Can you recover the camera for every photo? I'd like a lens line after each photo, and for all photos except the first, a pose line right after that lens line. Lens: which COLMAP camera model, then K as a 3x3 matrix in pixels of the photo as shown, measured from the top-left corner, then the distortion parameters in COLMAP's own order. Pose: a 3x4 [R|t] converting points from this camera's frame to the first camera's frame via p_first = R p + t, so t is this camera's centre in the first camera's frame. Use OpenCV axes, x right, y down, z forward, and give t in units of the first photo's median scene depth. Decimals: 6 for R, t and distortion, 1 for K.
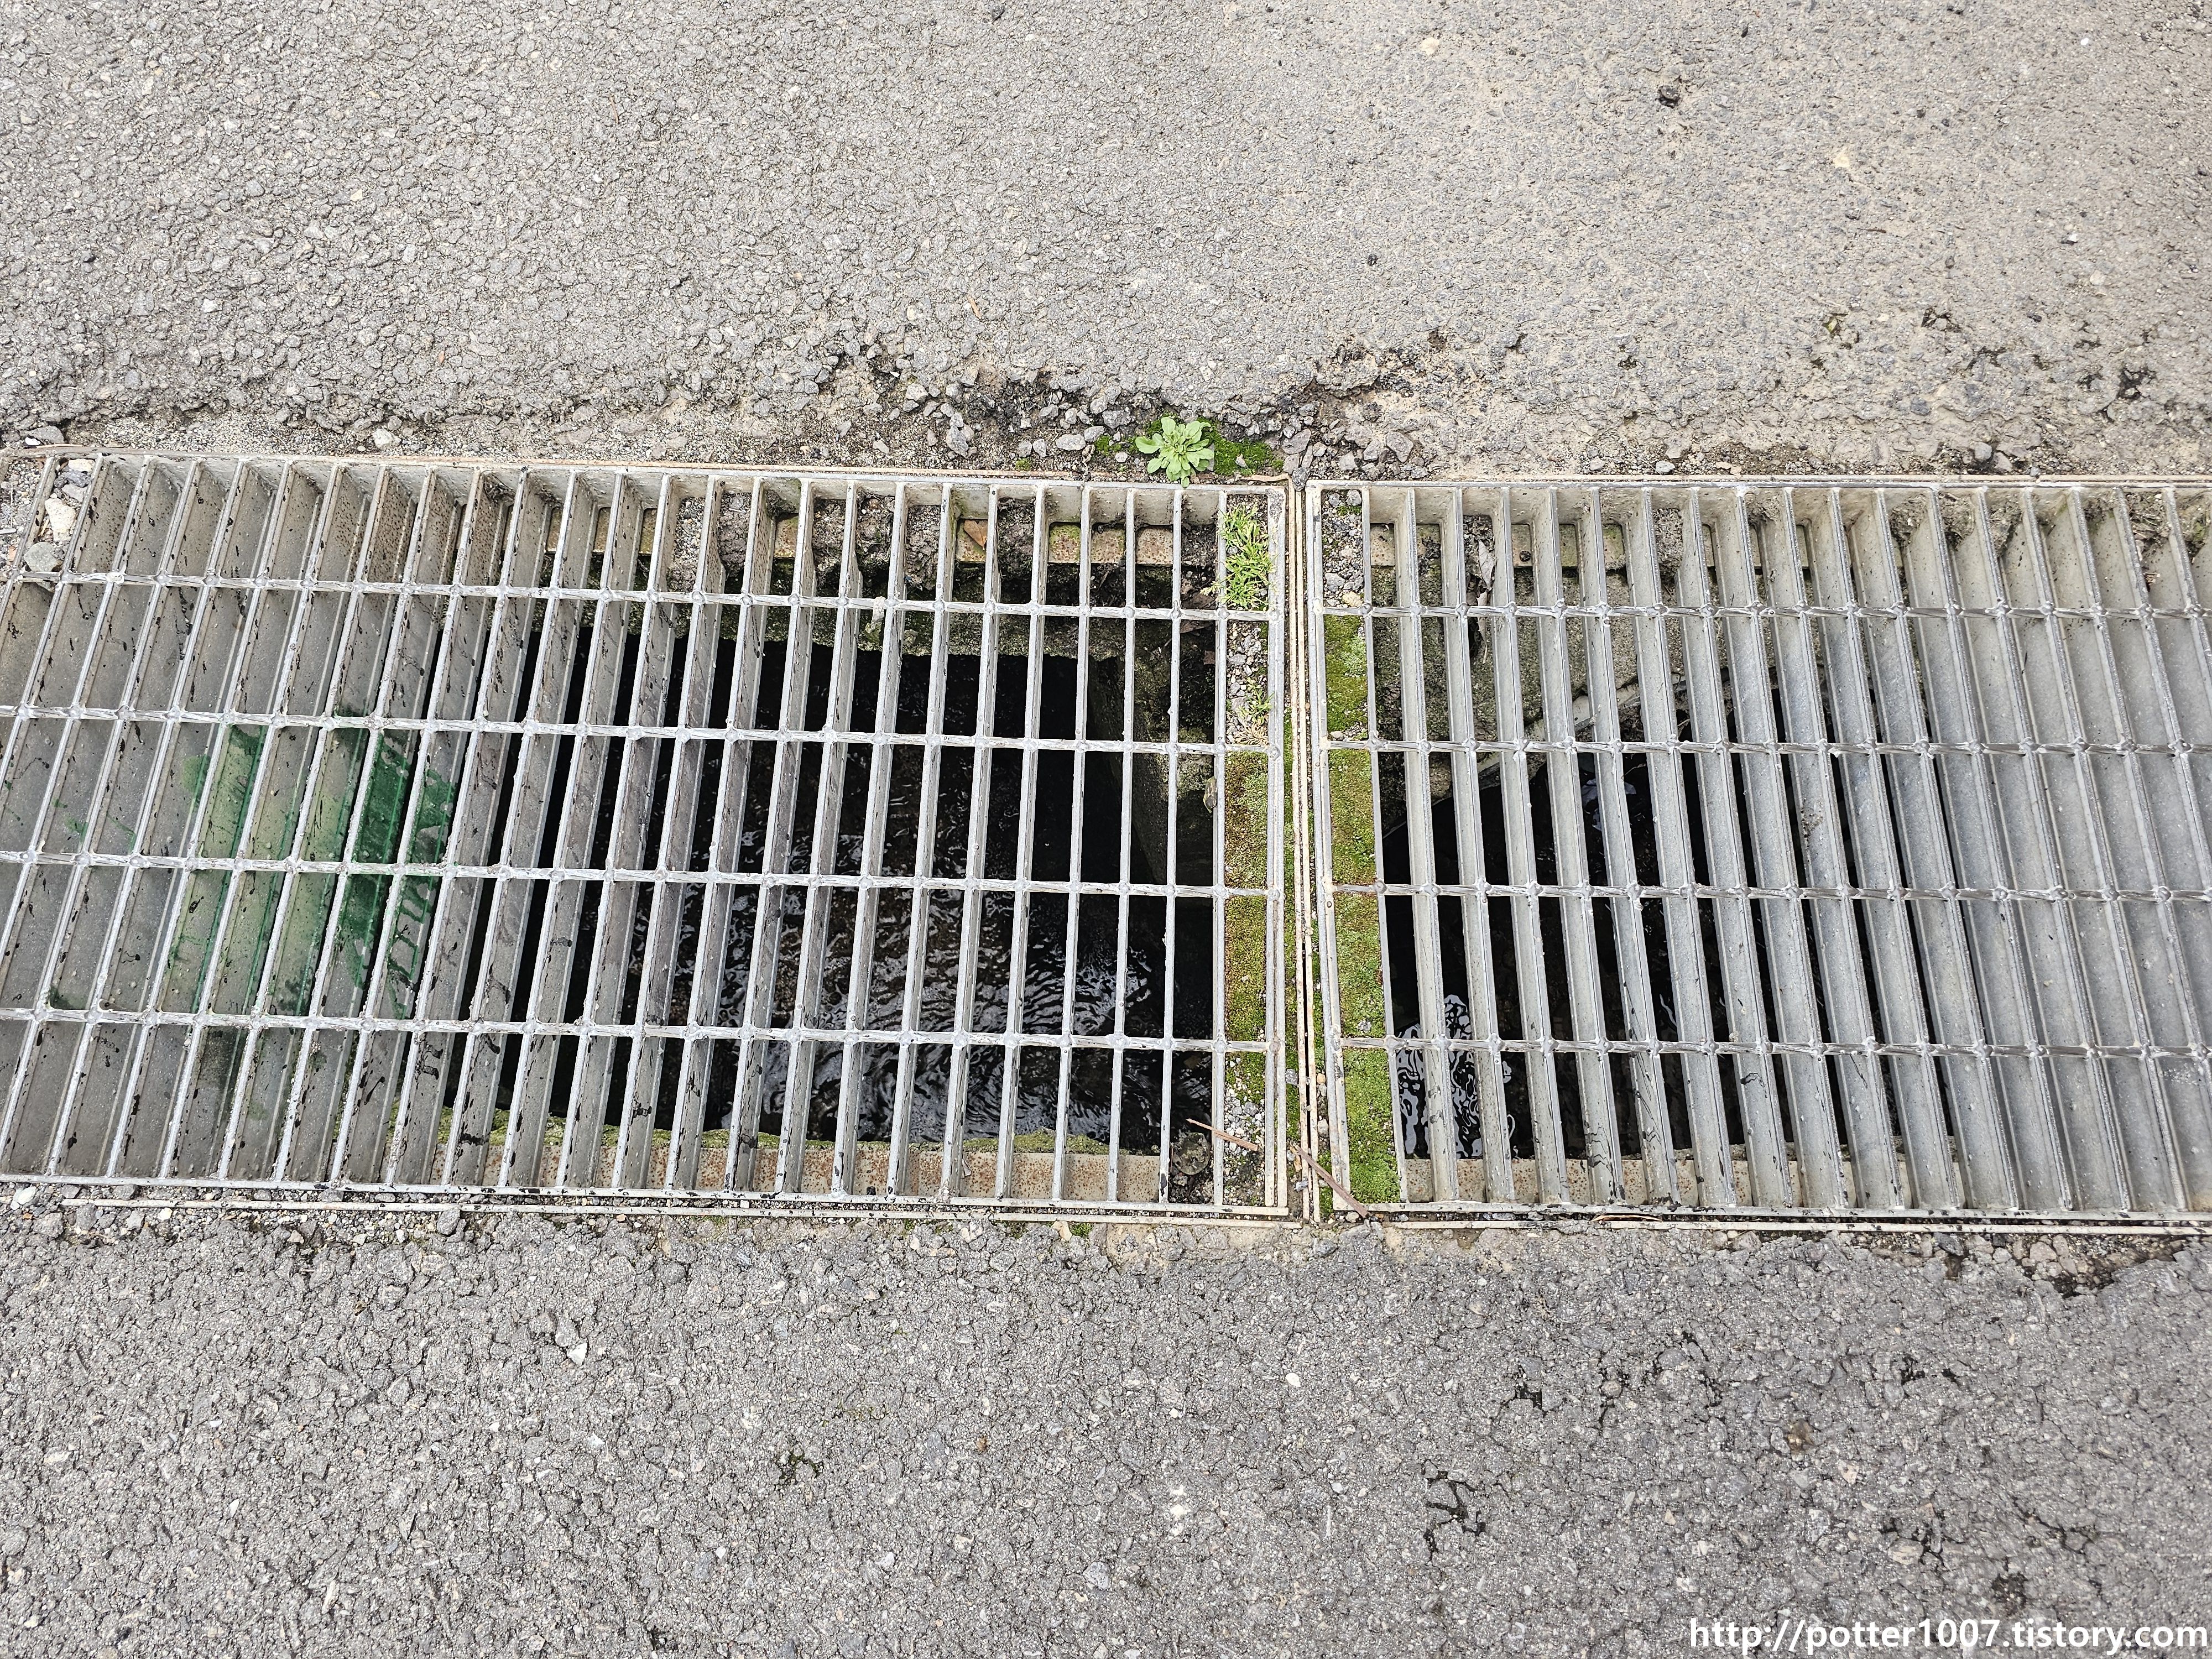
lens RADIAL K [[1402.2, 0, 1121.1], [0, 1402.2, 821.4], [0, 0, 1]] dist [0.056221, -0.053448]
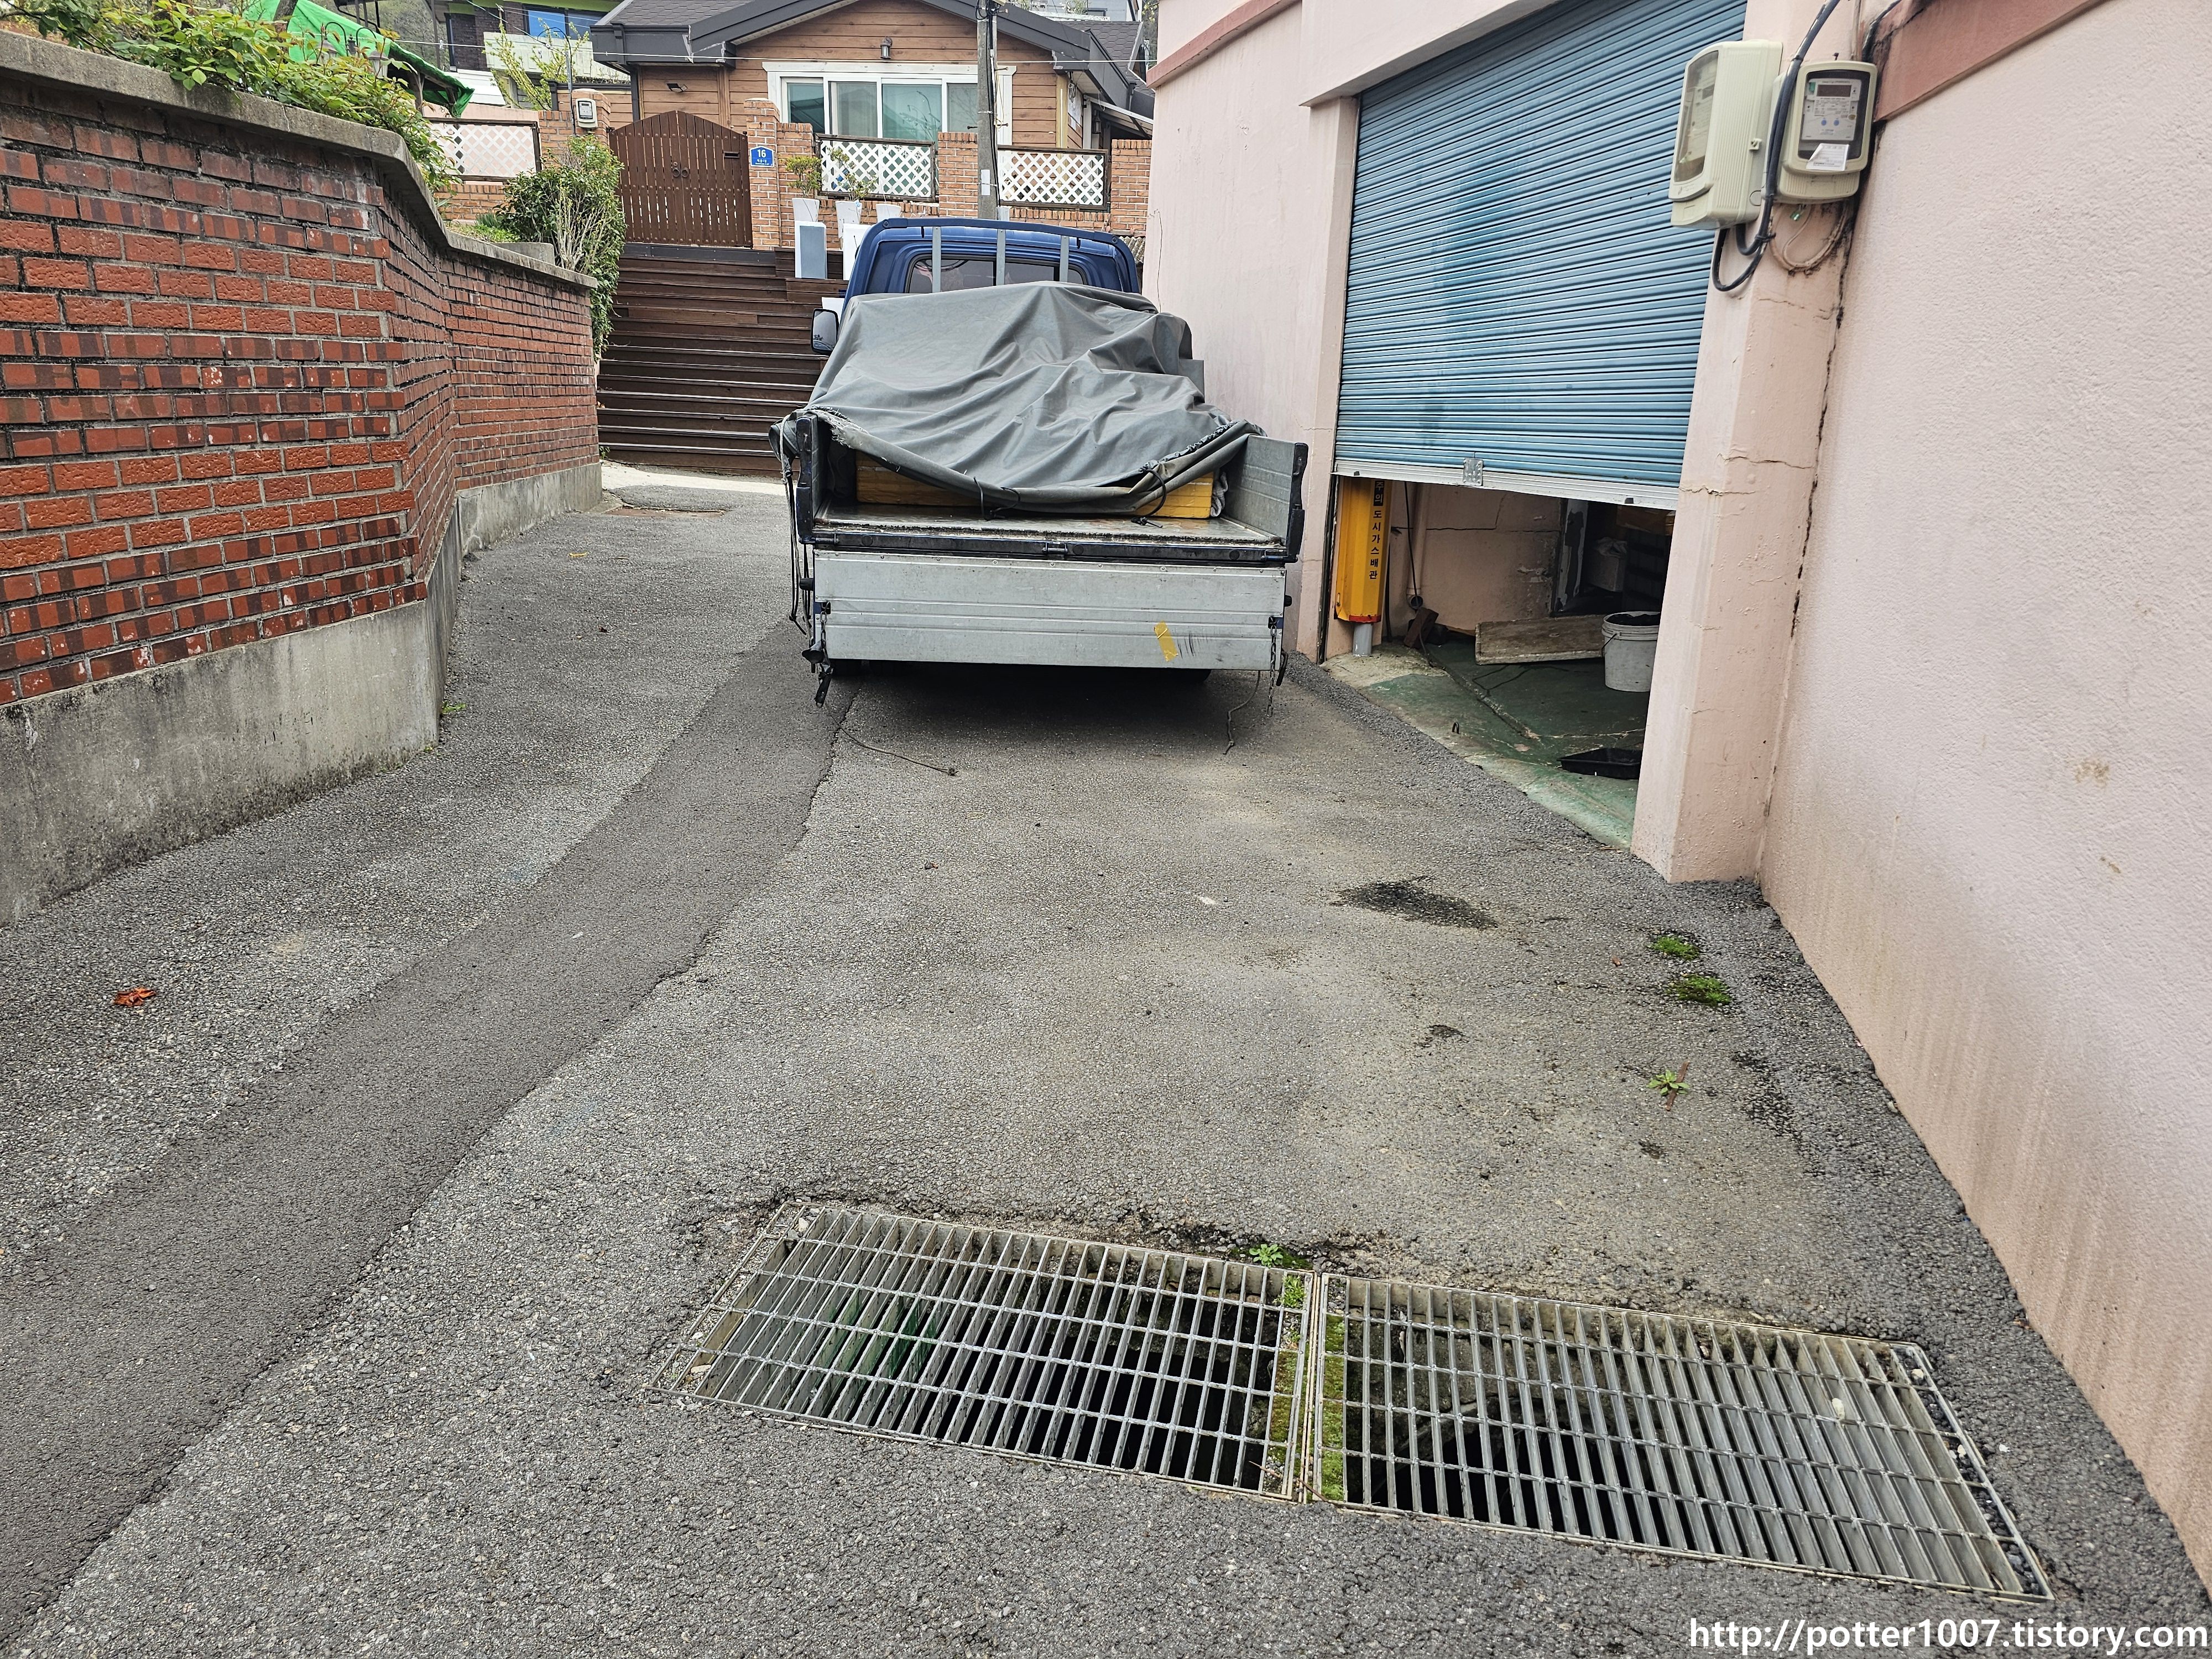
lens RADIAL K [[1402.2, 0, 1121.1], [0, 1402.2, 821.4], [0, 0, 1]] dist [0.056221, -0.053448]
pose [[0.987896, 0.076984, -0.134667, 0.060574], [-0.154242, 0.579659, -0.800128, 1.228055], [0.016464, 0.811214, 0.584517, -0.951326]]
